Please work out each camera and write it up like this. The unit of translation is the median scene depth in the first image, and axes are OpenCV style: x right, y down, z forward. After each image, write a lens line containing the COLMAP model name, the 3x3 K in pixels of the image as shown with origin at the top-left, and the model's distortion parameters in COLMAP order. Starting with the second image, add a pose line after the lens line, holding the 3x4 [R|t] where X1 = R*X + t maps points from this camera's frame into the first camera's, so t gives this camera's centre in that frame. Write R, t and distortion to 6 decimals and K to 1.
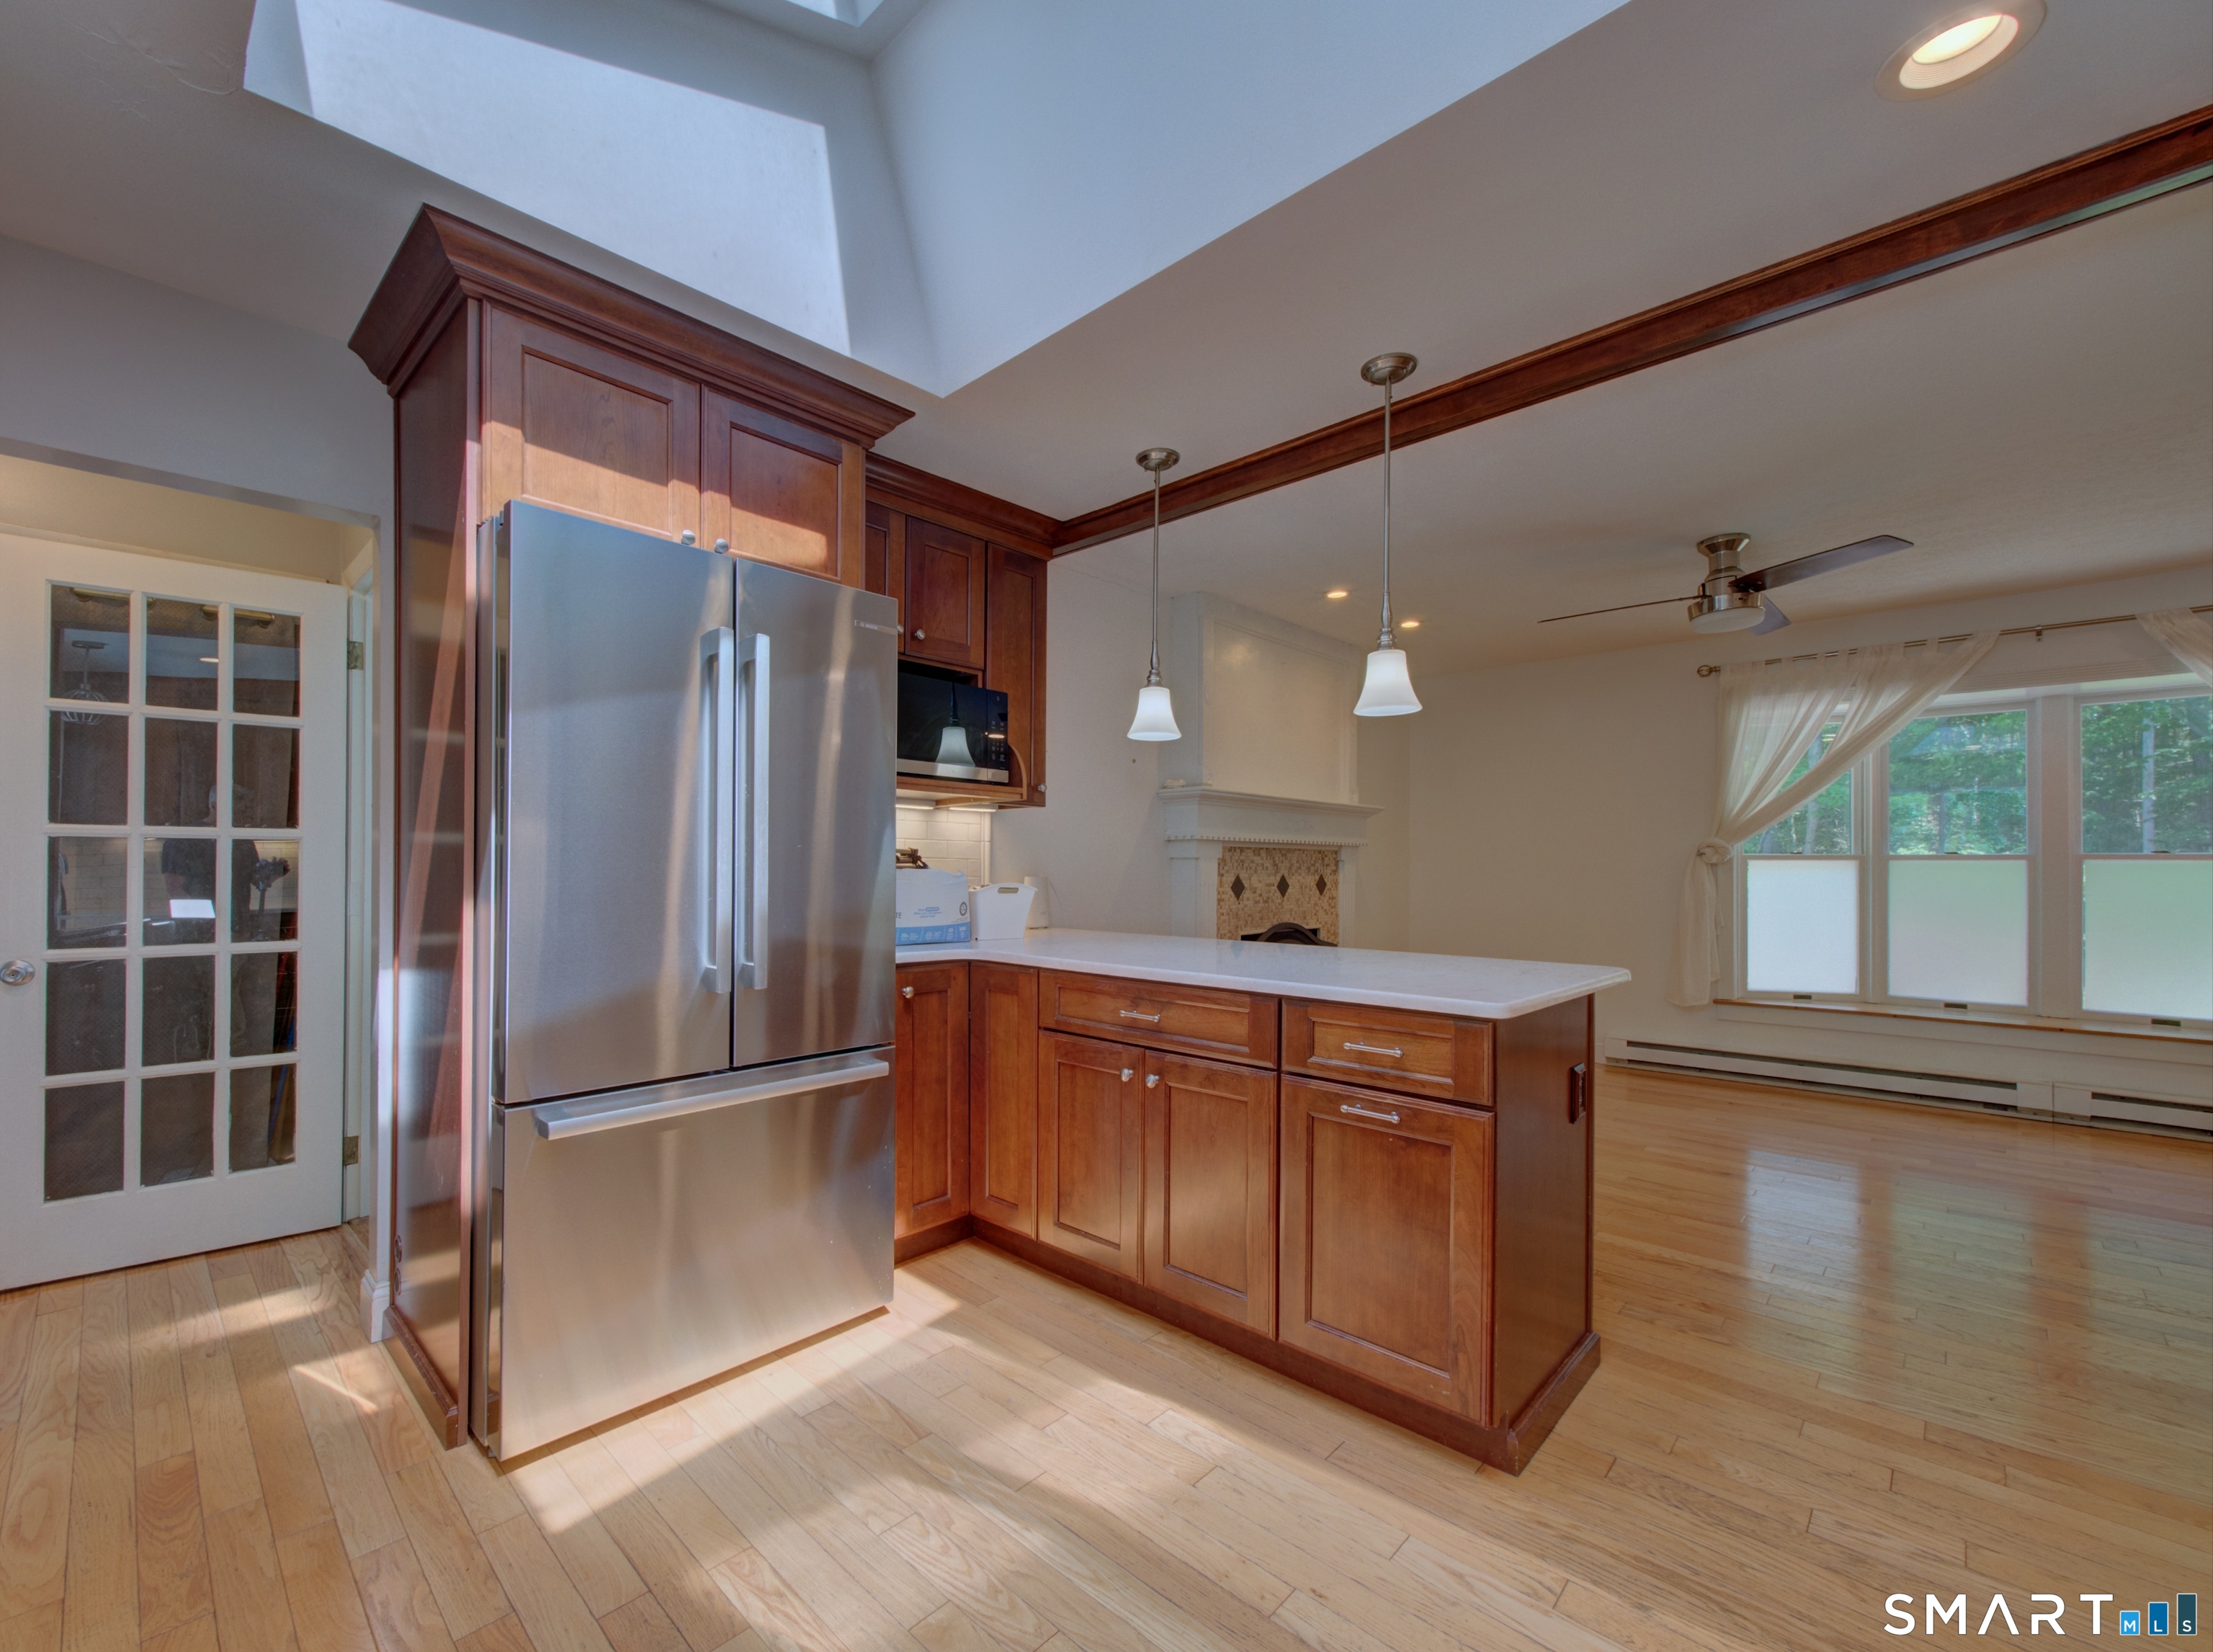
lens RADIAL K [[935.4, 0, 1039.8], [0, 935.4, 856.1], [0, 0, 1]] dist [0.000027, 0.000603]
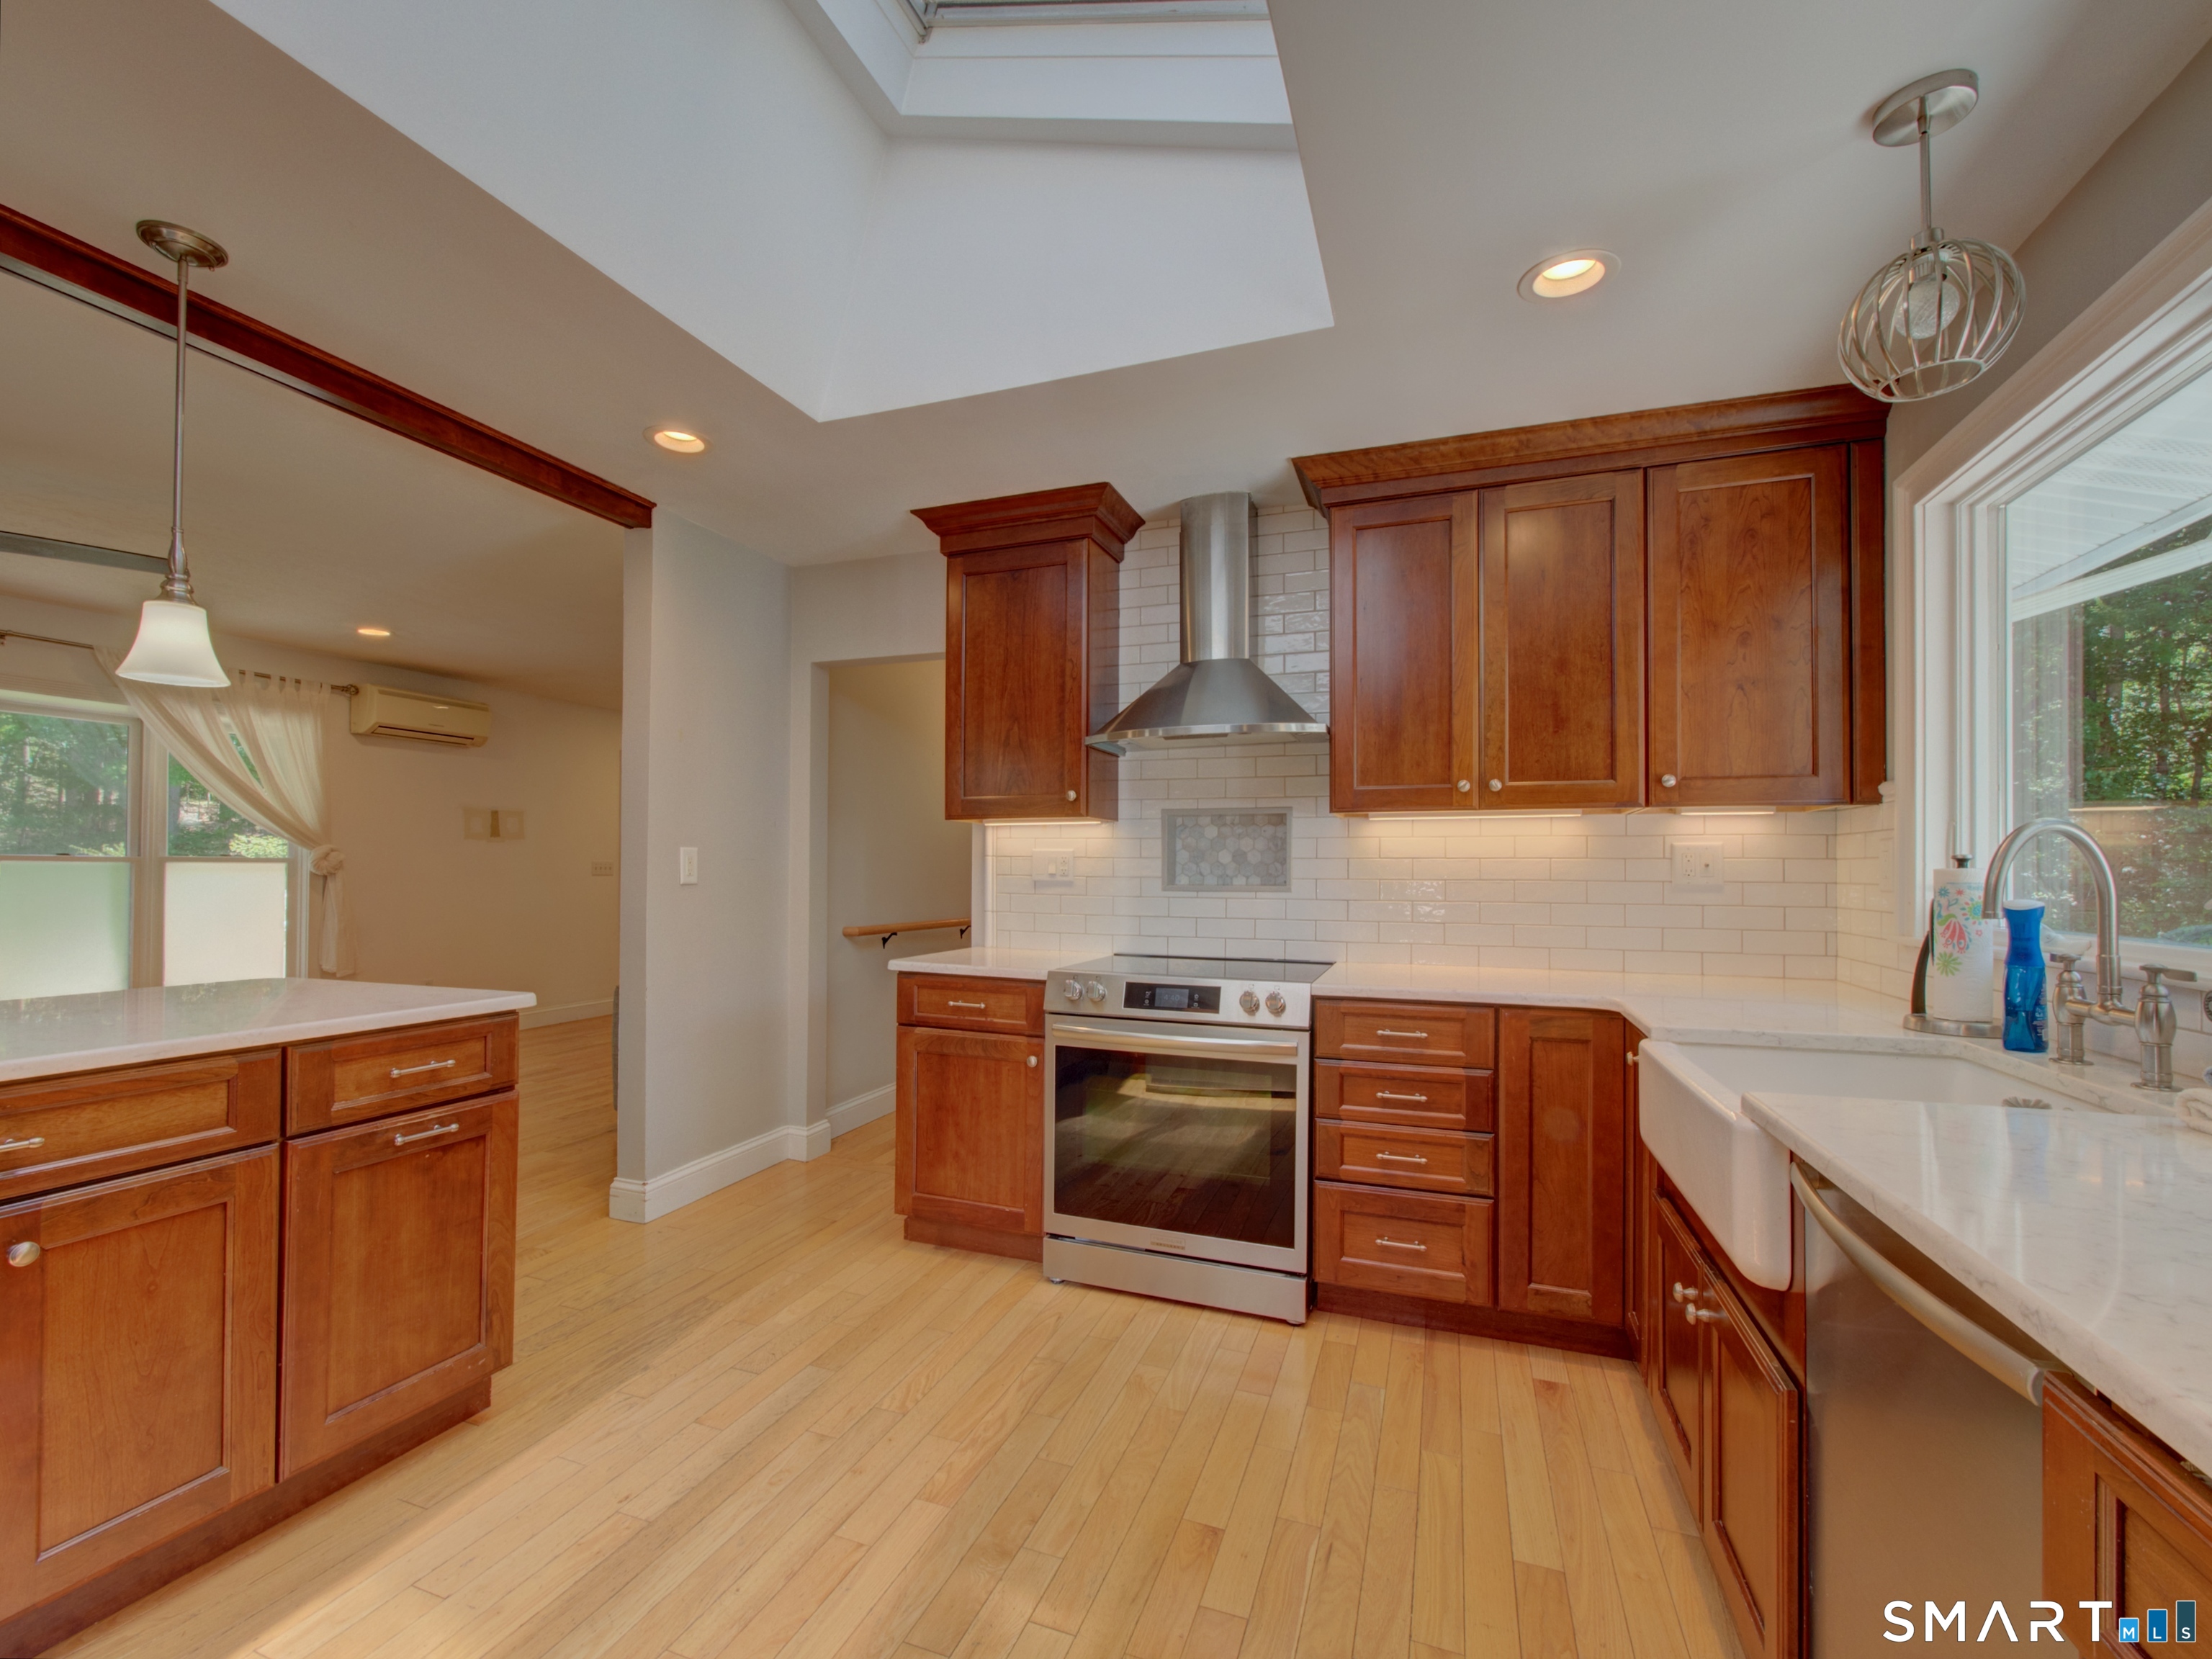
lens RADIAL K [[934.9, 0, 1039.3], [0, 934.9, 859.5], [0, 0, 1]] dist [0.000027, 0.000603]
pose [[-0.353398, 0.003575, 0.935466, -0.293523], [-0.018073, 0.999780, -0.010648, -0.004219], [-0.935298, -0.020670, -0.353256, 0.282805]]
